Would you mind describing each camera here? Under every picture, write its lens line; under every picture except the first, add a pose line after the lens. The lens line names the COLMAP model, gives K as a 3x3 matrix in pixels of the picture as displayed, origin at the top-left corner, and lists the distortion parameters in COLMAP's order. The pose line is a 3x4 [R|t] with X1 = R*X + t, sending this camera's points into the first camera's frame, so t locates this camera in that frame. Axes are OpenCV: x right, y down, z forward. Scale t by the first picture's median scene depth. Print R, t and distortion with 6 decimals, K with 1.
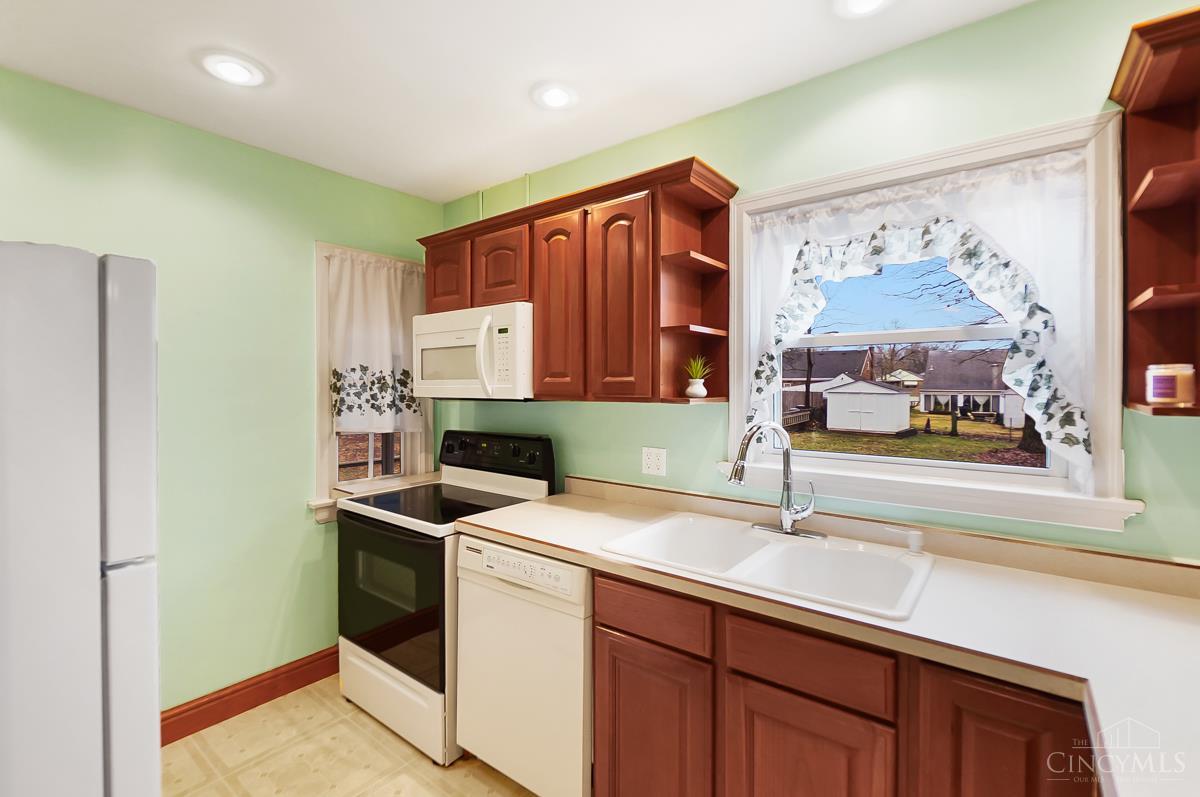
lens RADIAL K [[532.5, 0, 599.7], [0, 532.5, 388.1], [0, 0, 1]] dist [-0.000266, -0.000046]
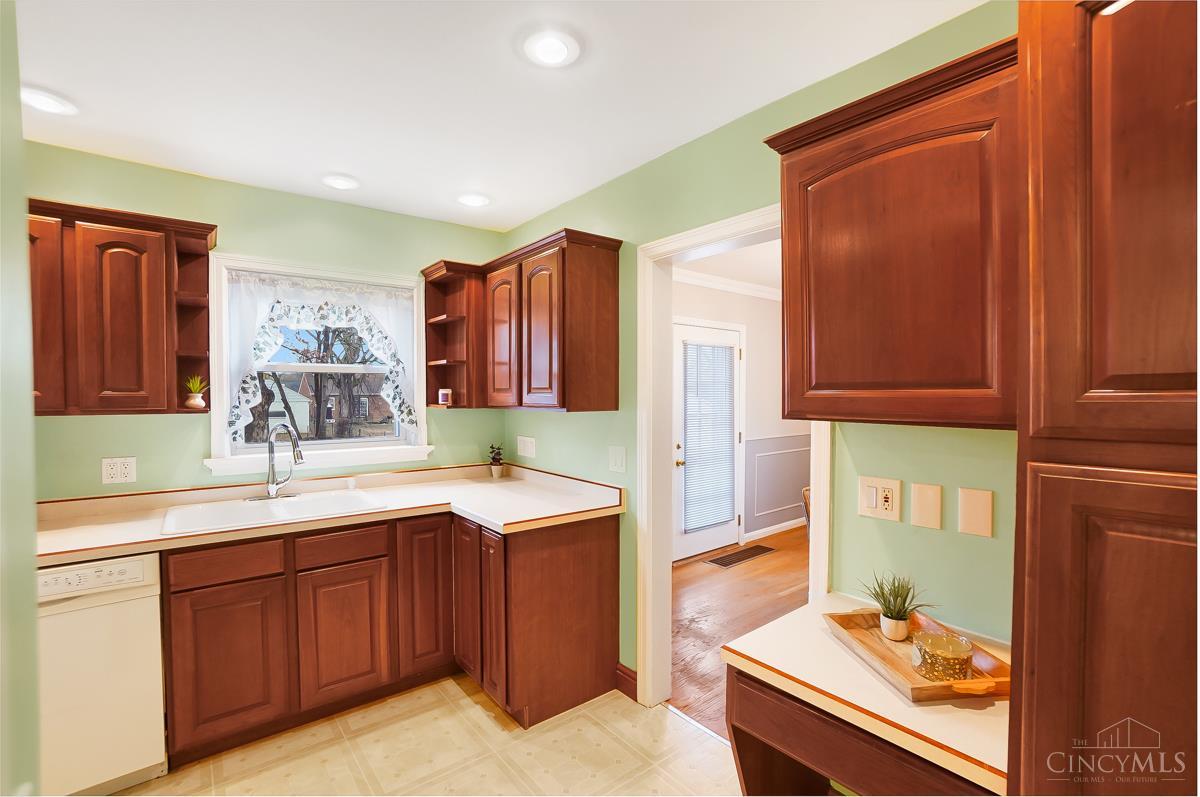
lens RADIAL K [[528.8, 0, 595.0], [0, 528.8, 403.7], [0, 0, 1]] dist [-0.066299, 0.023888]
pose [[0.240541, -0.018461, 0.970463, -0.818797], [0.006323, 0.999828, 0.017452, -0.008559], [-0.970618, 0.001938, 0.240617, -0.208619]]
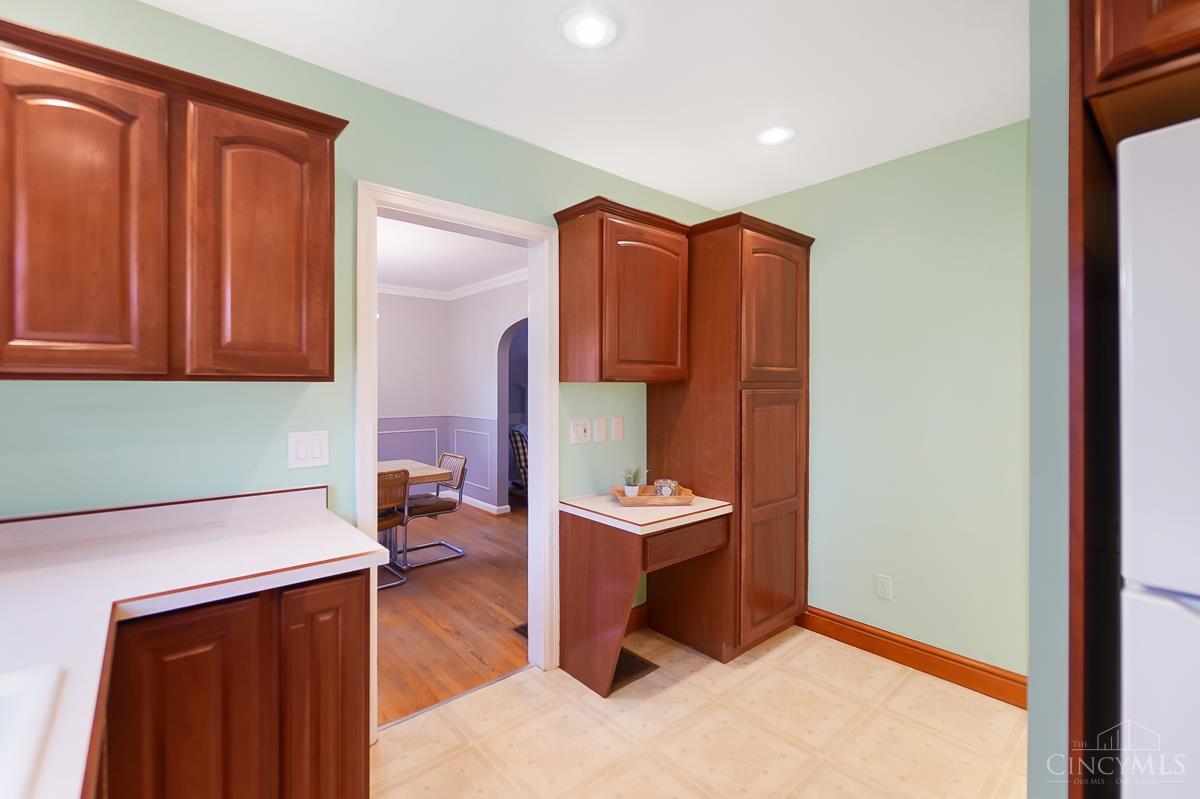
lens RADIAL K [[525.7, 0, 595.9], [0, 525.7, 387.9], [0, 0, 1]] dist [-0.000902, -0.000544]
pose [[-0.980200, -0.001202, 0.198005, -0.172569], [0.000214, 0.999975, 0.007128, 0.039127], [-0.198009, 0.007029, -0.980175, 0.995271]]
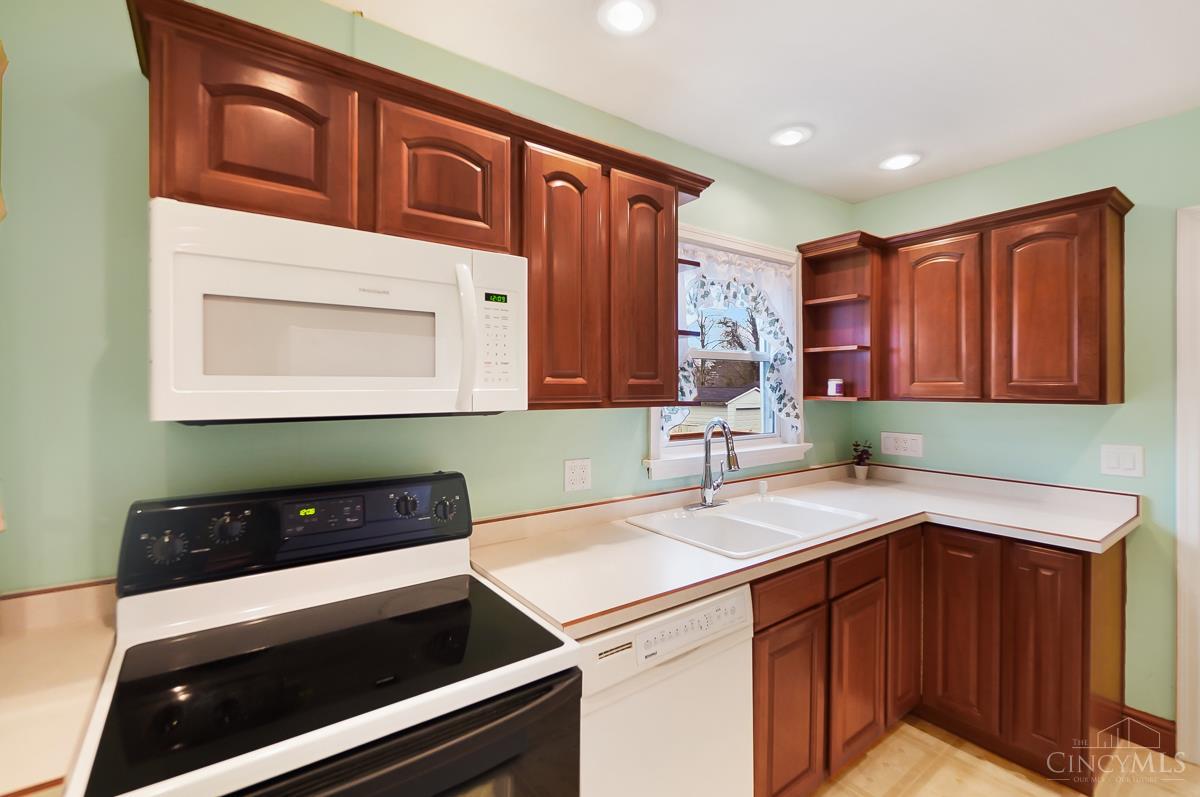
lens RADIAL K [[525.7, 0, 595.9], [0, 525.7, 386.9], [0, 0, 1]] dist [-0.000902, -0.000544]
pose [[0.272303, 0.001670, 0.962210, -0.913670], [0.005600, 0.999979, -0.003320, -0.005456], [-0.962195, 0.006292, 0.272288, 0.924561]]
